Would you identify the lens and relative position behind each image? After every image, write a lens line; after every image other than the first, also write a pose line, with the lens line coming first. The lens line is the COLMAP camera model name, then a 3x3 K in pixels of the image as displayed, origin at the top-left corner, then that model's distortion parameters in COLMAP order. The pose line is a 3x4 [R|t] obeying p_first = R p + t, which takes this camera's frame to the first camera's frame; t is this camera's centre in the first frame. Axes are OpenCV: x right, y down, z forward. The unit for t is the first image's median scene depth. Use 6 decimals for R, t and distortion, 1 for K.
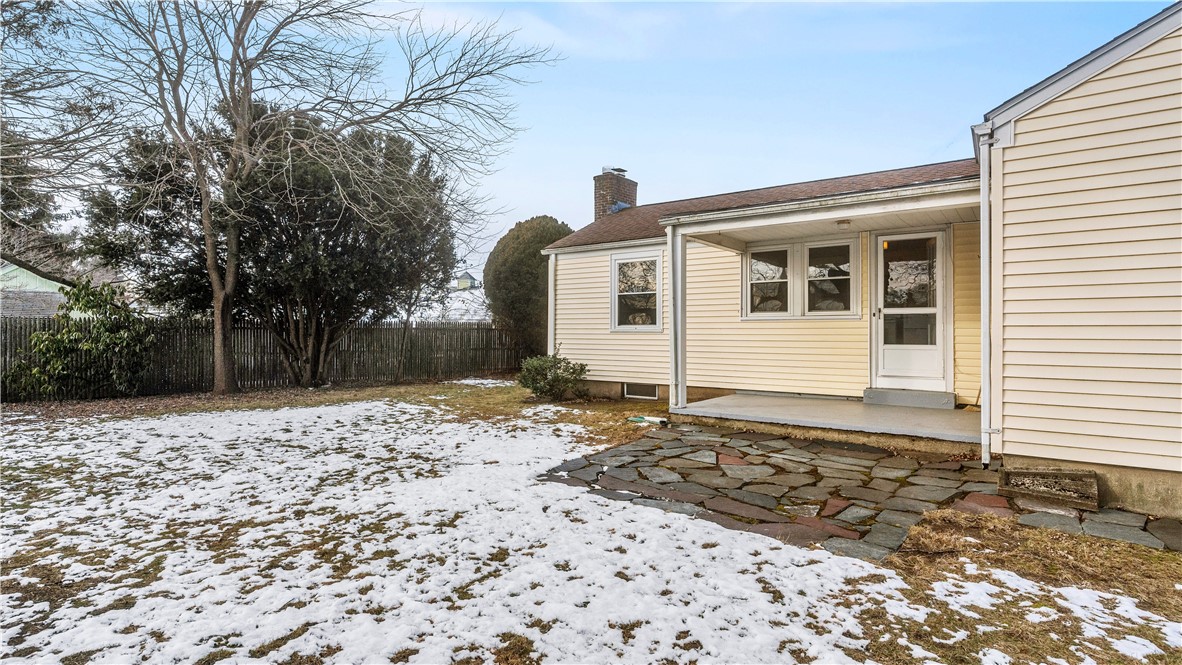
lens RADIAL K [[564.3, 0, 586.8], [0, 564.3, 329.1], [0, 0, 1]] dist [0.002802, 0.000495]
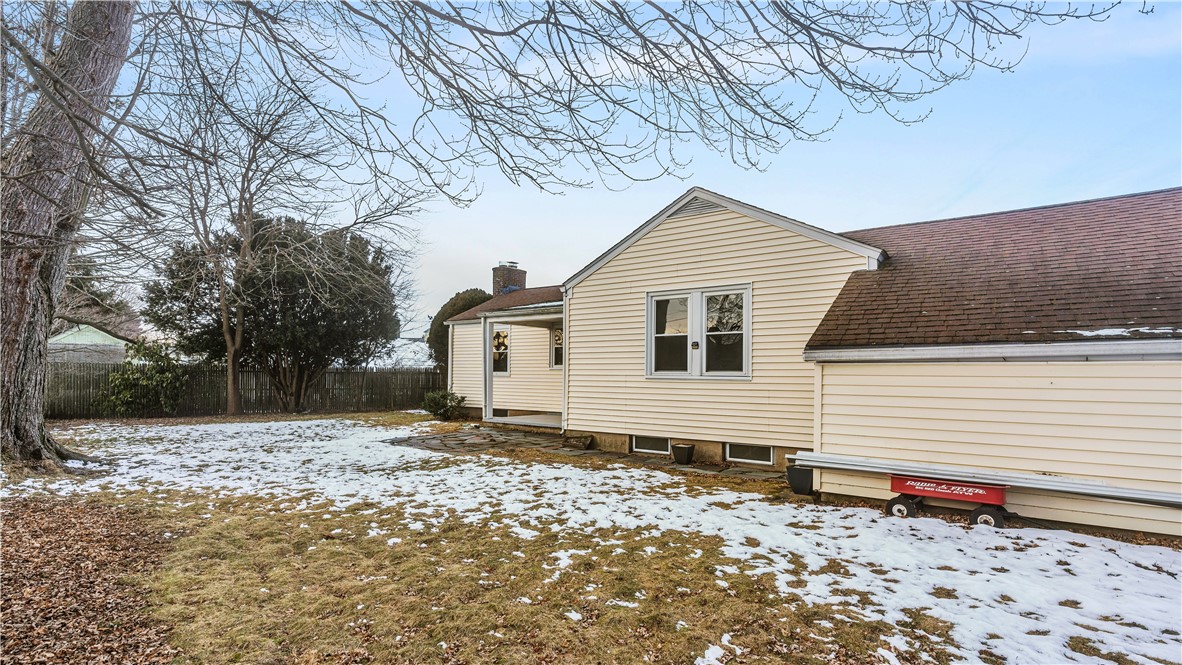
lens RADIAL K [[564.3, 0, 599.0], [0, 564.3, 377.6], [0, 0, 1]] dist [0.002802, 0.000495]
pose [[0.999963, 0.008465, 0.001606, 0.315418], [-0.008476, 0.999940, 0.006883, -0.003985], [-0.001548, -0.006896, 0.999975, -0.488097]]
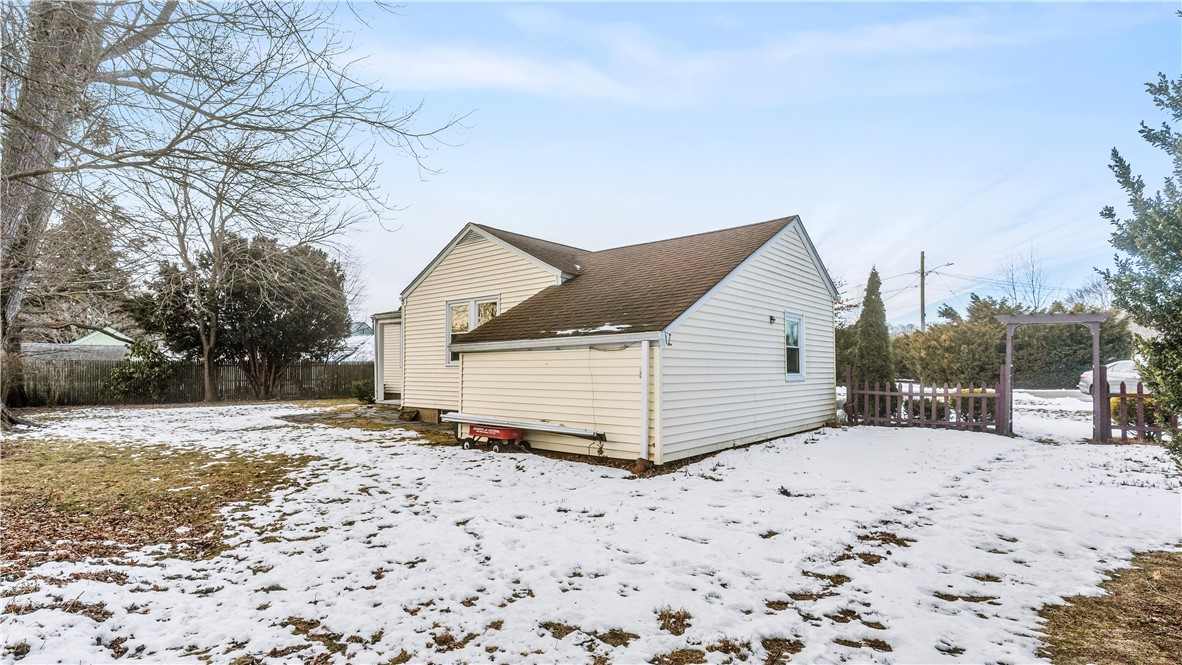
lens RADIAL K [[564.3, 0, 597.9], [0, 564.3, 359.3], [0, 0, 1]] dist [0.002802, 0.000495]
pose [[0.997147, -0.005119, -0.075304, 0.734745], [0.004358, 0.999938, -0.010268, 0.001420], [0.075352, 0.009910, 0.997108, -0.714744]]
